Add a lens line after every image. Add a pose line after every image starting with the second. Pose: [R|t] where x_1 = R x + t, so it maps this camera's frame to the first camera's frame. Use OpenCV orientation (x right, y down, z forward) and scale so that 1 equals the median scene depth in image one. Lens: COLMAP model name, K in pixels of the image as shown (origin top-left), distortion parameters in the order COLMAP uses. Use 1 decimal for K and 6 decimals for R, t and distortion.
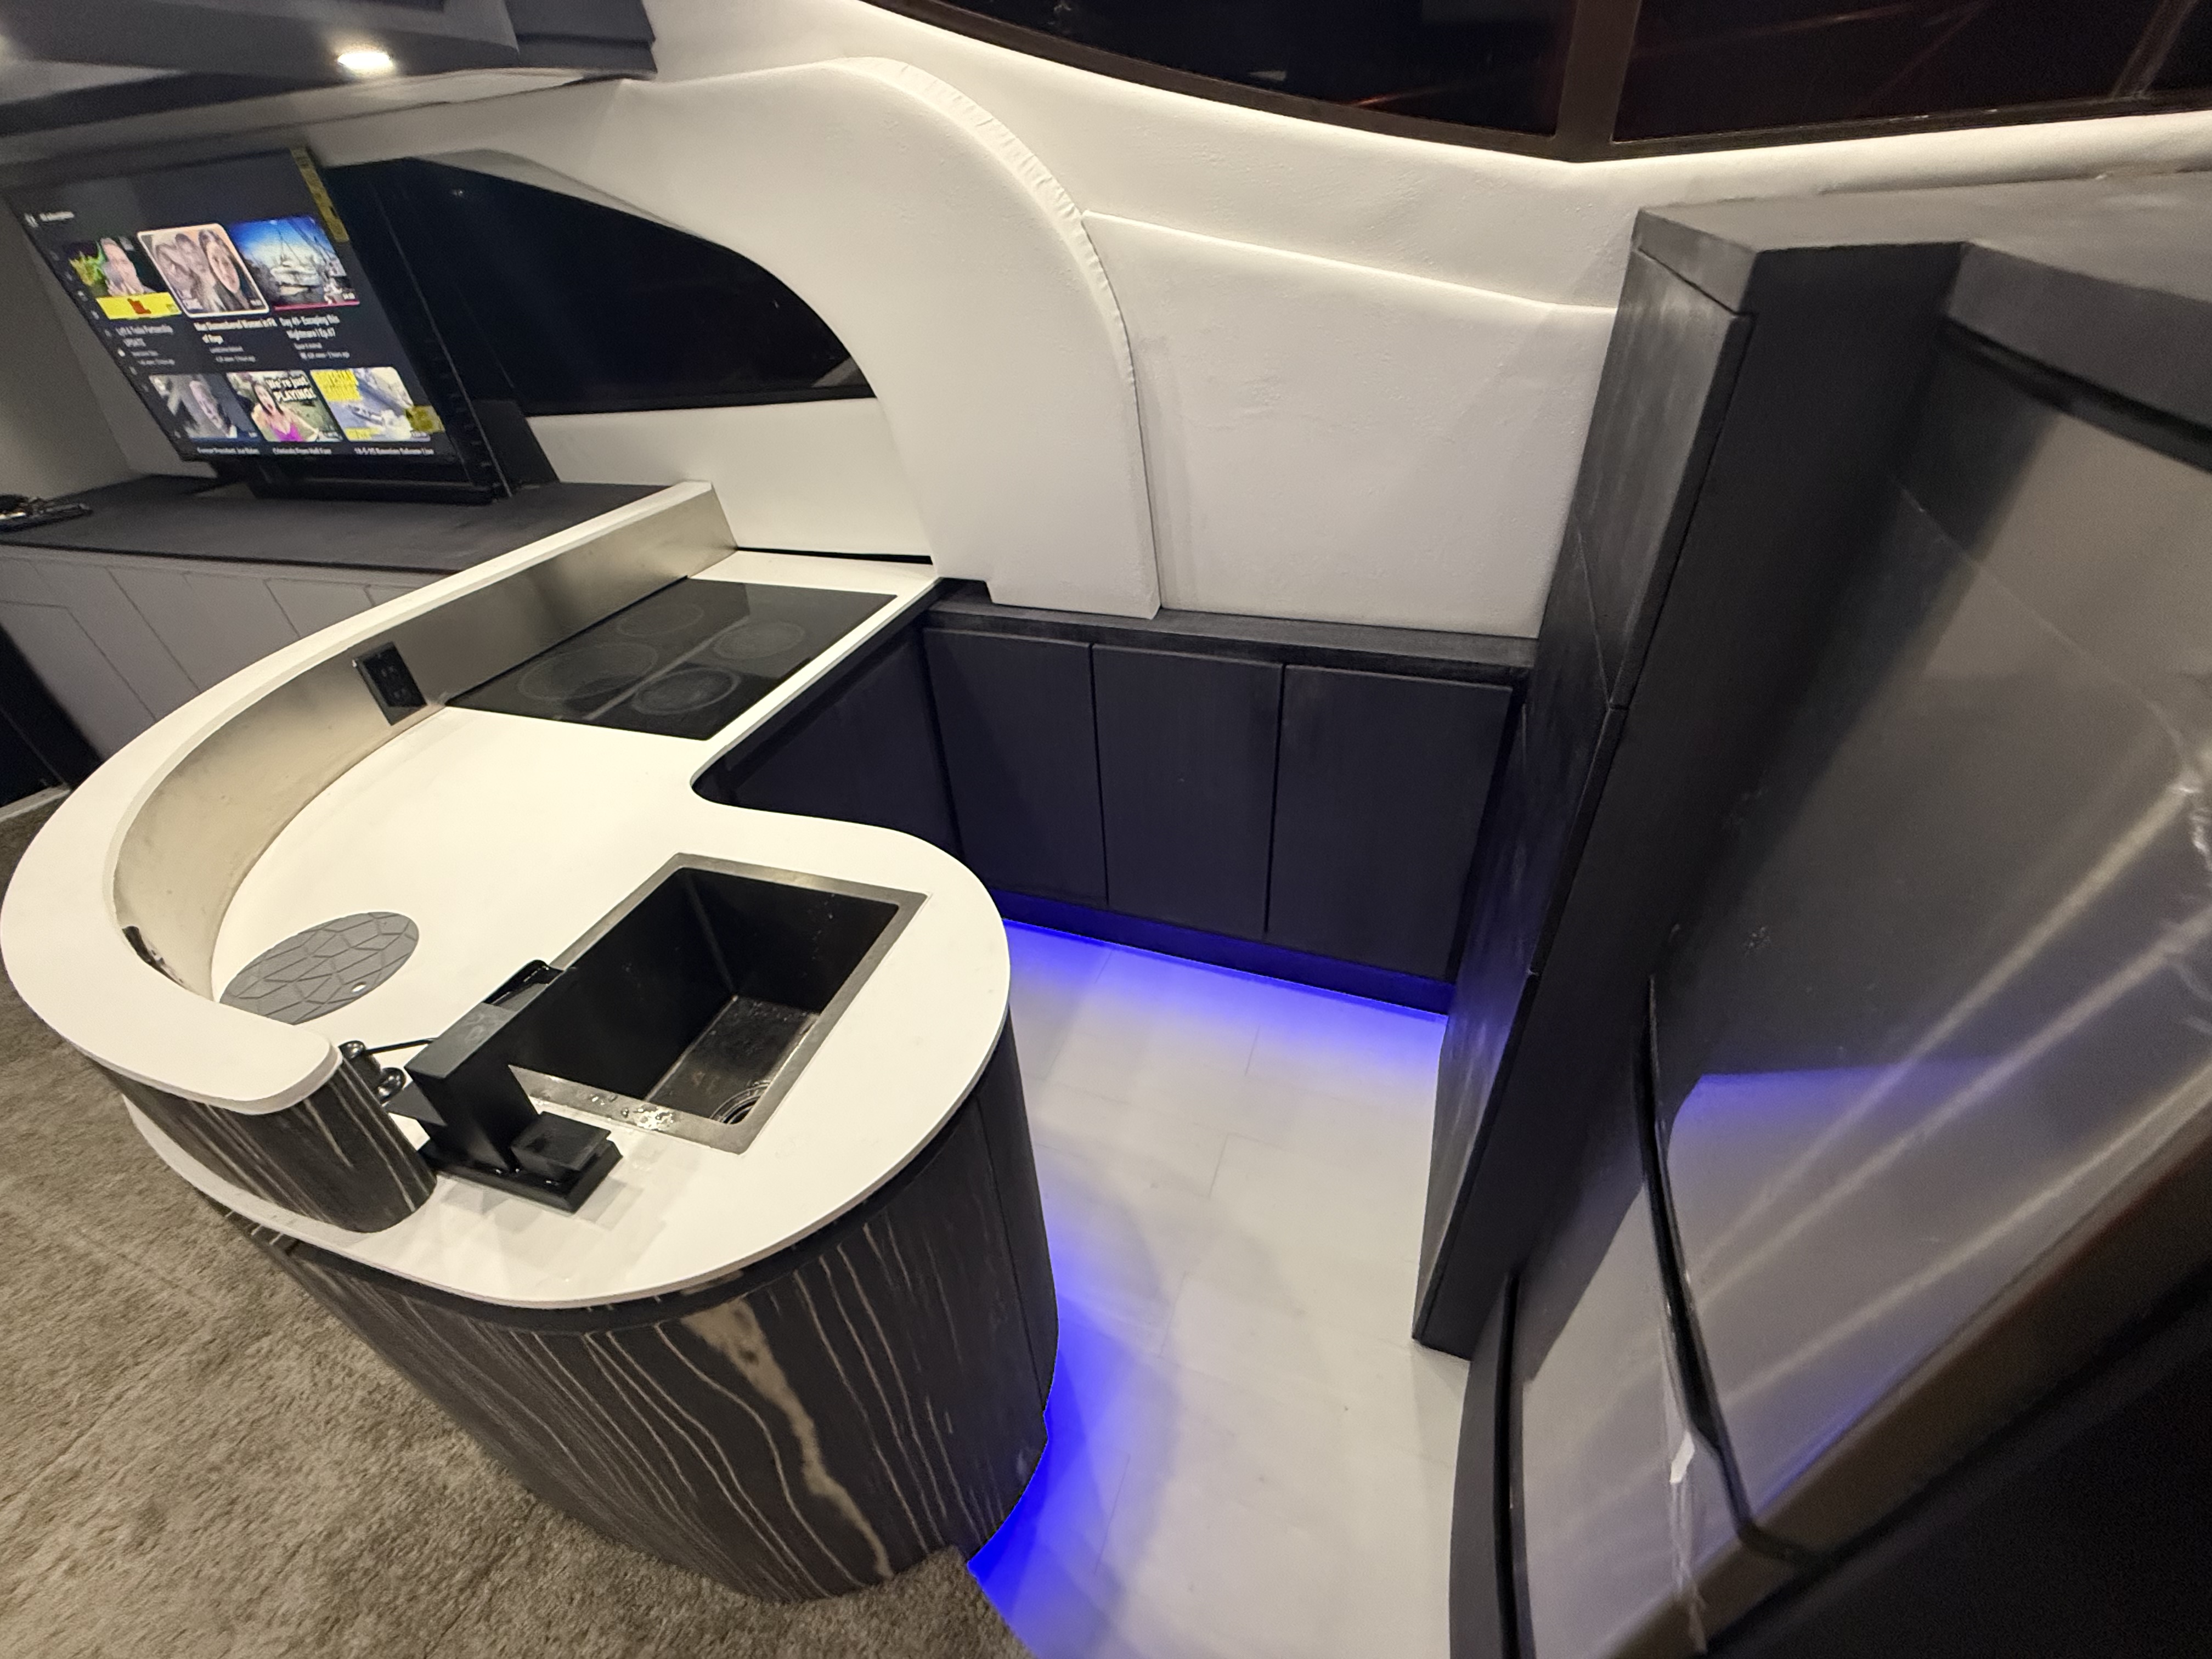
lens RADIAL K [[905.7, 0, 1106.0], [0, 905.7, 829.5], [0, 0, 1]] dist [0.000426, -0.000258]
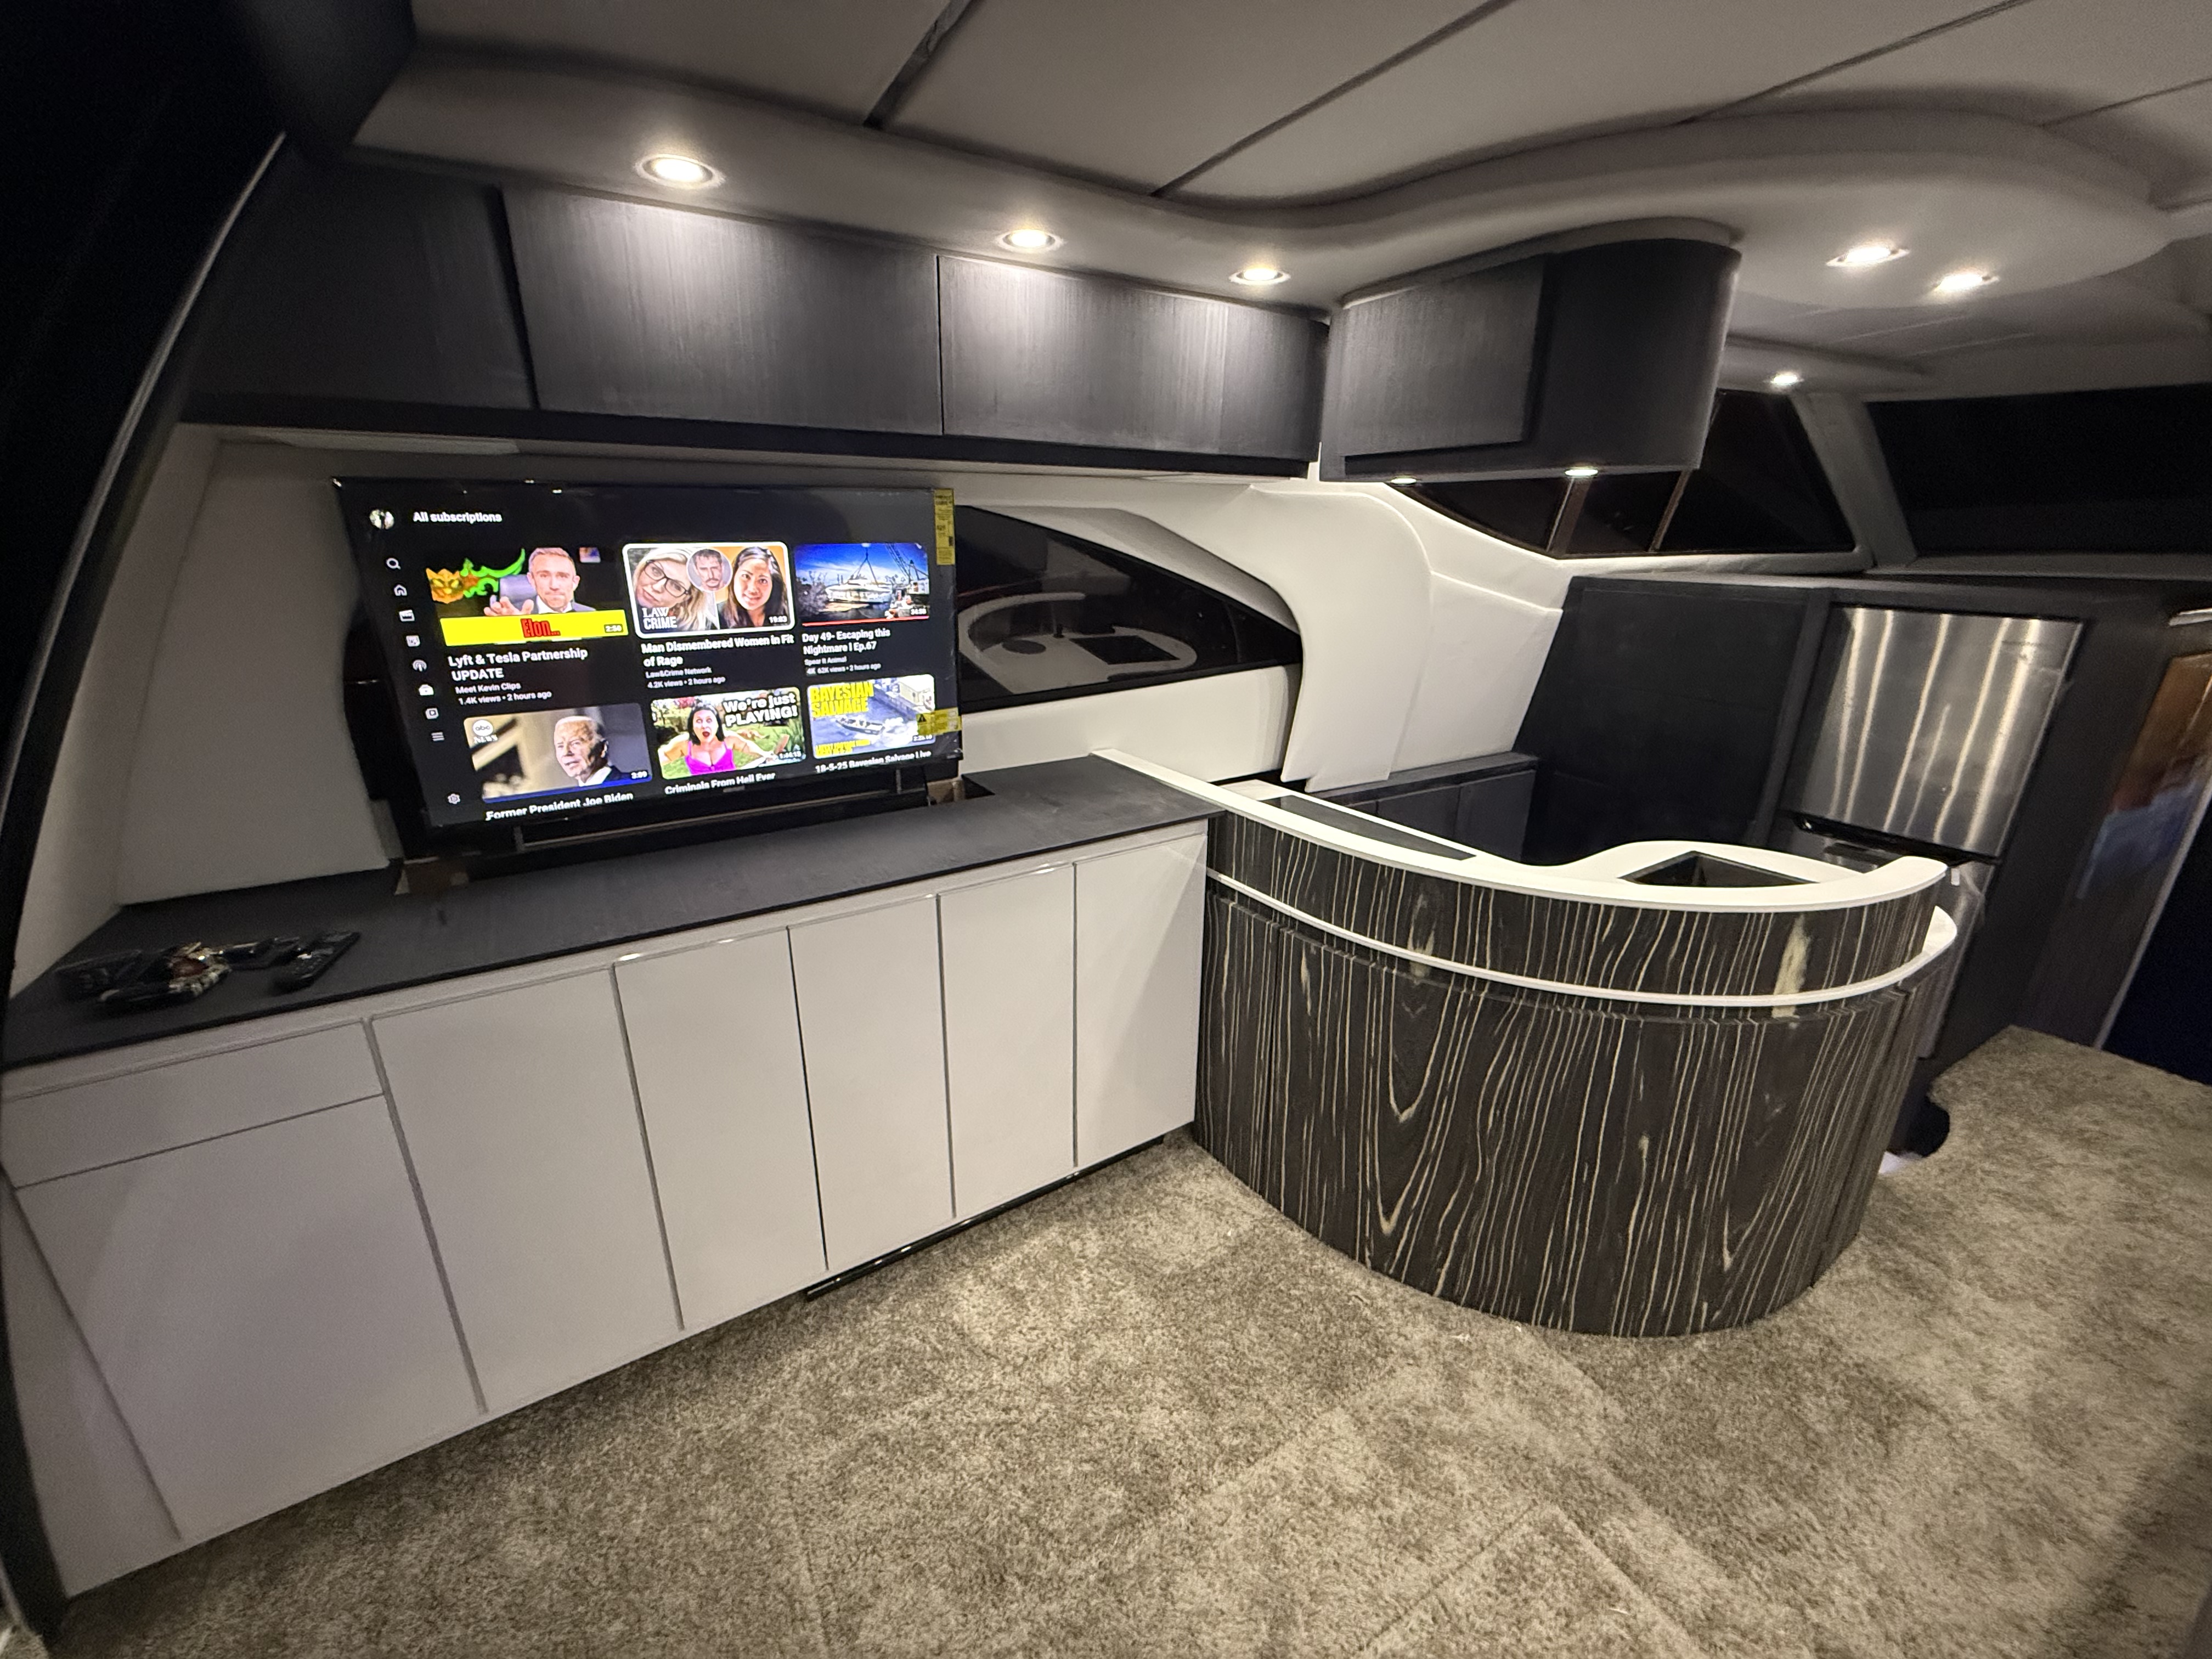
lens RADIAL K [[905.7, 0, 1106.0], [0, 905.7, 829.5], [0, 0, 1]] dist [0.000426, -0.000258]
pose [[0.618826, -0.178148, 0.765061, -1.399447], [0.426662, 0.893984, -0.136940, -0.130030], [-0.659556, 0.411164, 0.629229, 0.296641]]
